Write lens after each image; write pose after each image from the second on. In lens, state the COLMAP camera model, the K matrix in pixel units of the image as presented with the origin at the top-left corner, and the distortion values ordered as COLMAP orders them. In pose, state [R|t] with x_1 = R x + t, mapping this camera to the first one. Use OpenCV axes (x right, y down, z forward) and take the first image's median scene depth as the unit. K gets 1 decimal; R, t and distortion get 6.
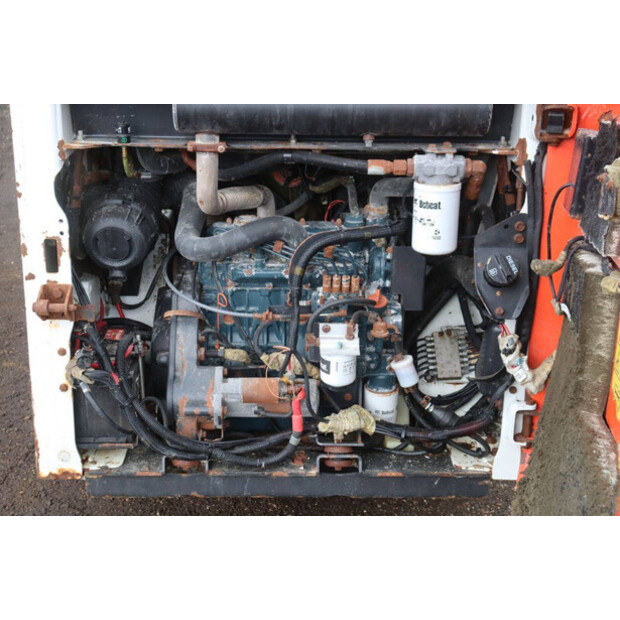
lens RADIAL K [[951.4, 0, 310.1], [0, 951.4, 311.6], [0, 0, 1]] dist [0.106437, 0.000000]
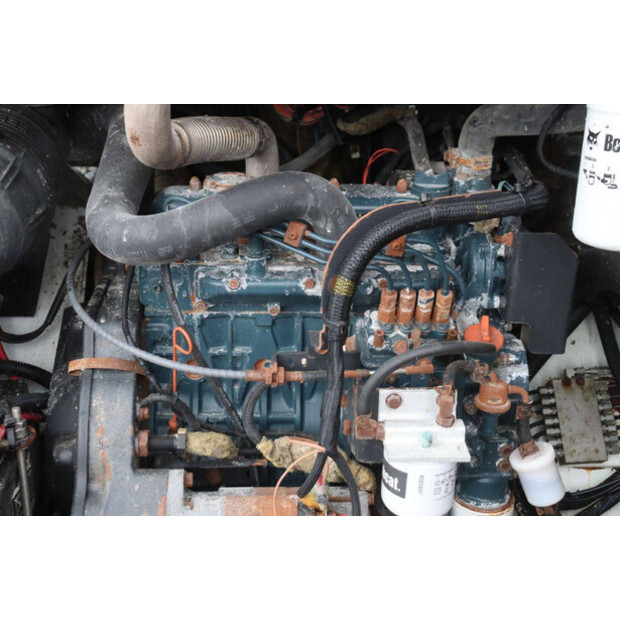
lens RADIAL K [[951.4, 0, 310.0], [0, 951.4, 307.7], [0, 0, 1]] dist [0.106437, 0.000000]
pose [[0.999292, -0.003812, 0.037430, -0.043040], [0.002930, 0.999717, 0.023595, -0.040295], [-0.037510, -0.023468, 0.999021, 0.487485]]
